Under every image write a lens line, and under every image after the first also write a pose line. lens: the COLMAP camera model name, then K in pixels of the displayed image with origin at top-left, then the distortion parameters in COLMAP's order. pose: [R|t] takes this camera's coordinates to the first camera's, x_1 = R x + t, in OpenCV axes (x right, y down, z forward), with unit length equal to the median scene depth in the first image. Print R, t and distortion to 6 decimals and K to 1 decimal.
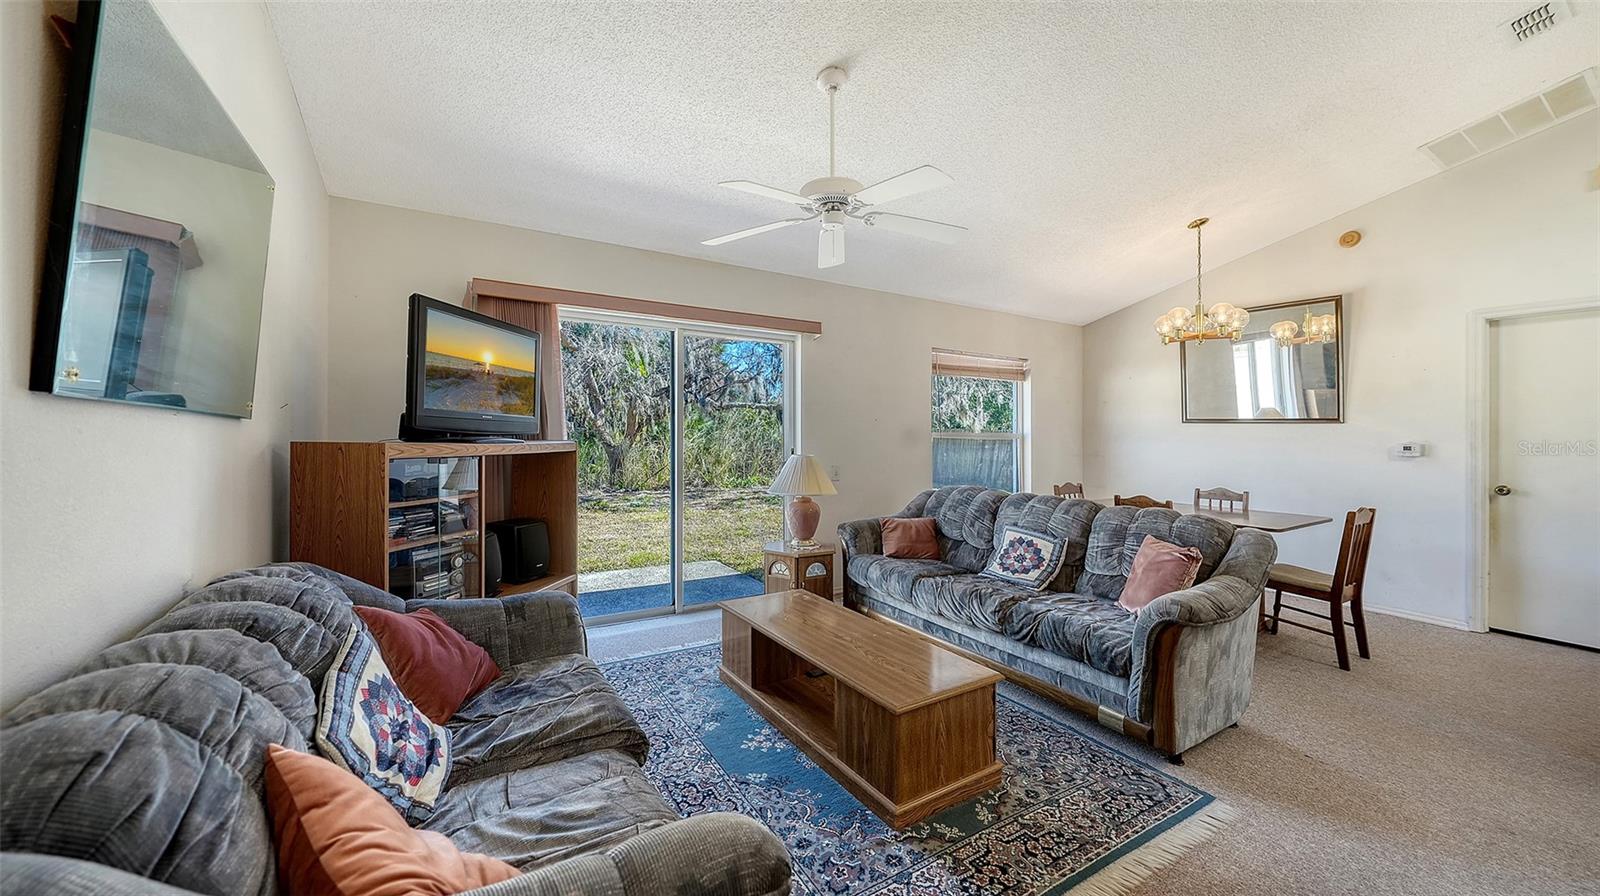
lens RADIAL K [[585.3, 0, 793.5], [0, 585.3, 430.9], [0, 0, 1]] dist [-0.009075, 0.000043]
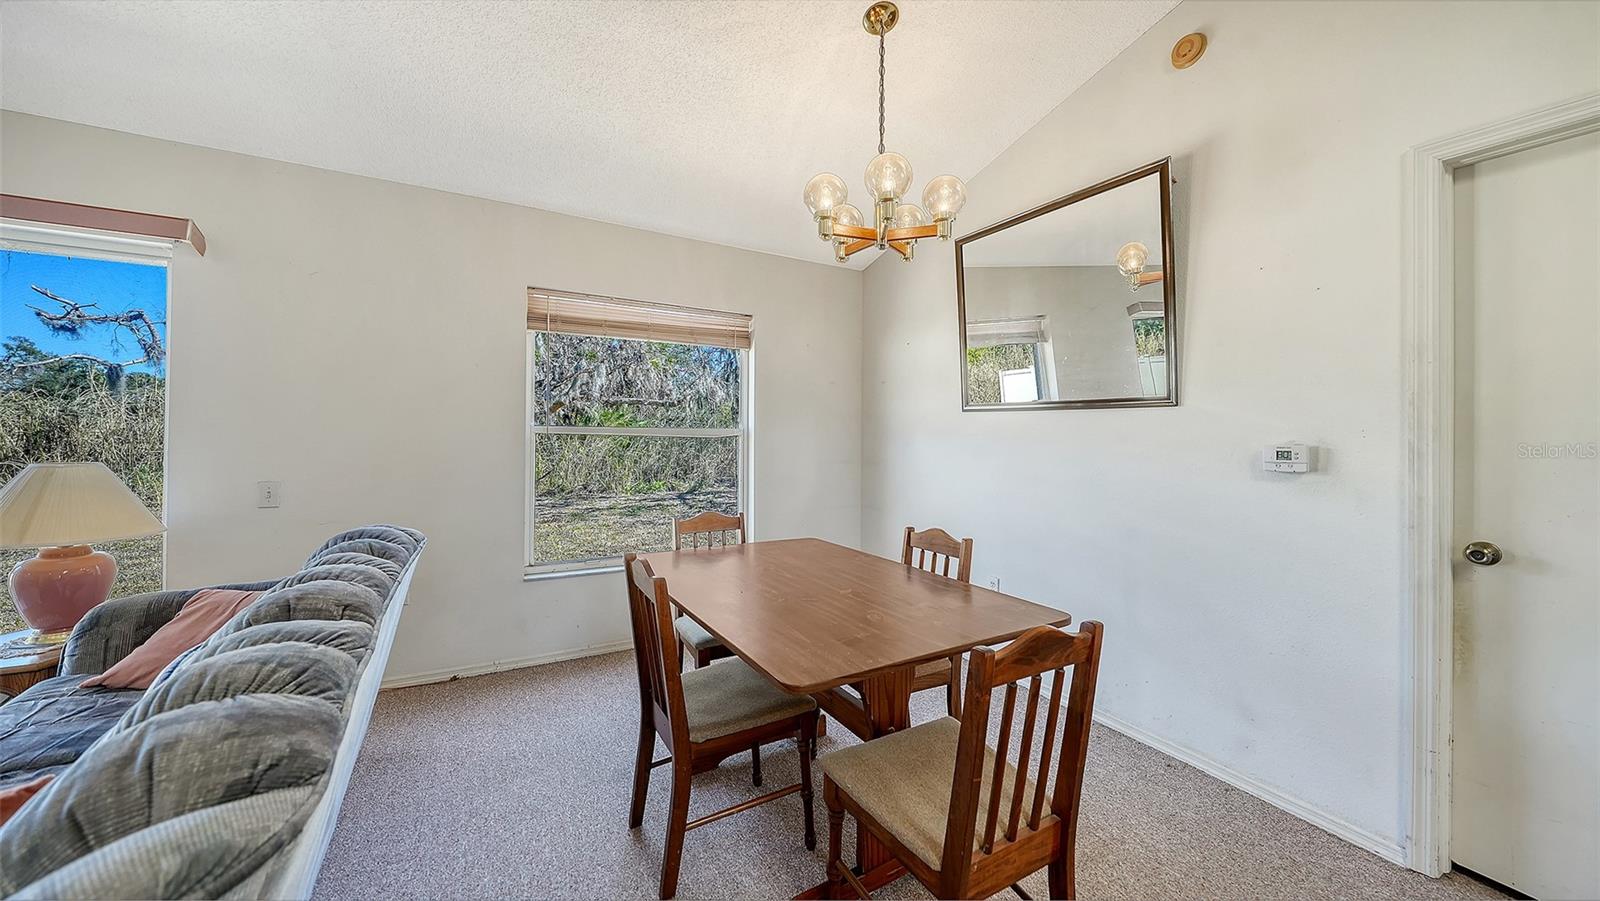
lens RADIAL K [[560.6, 0, 802.3], [0, 560.6, 432.2], [0, 0, 1]] dist [-0.008205, -0.000030]
pose [[0.999734, 0.002171, -0.022970, 0.724446], [-0.002205, 0.999996, -0.001492, 0.013751], [0.022966, 0.001542, 0.999735, 0.570787]]
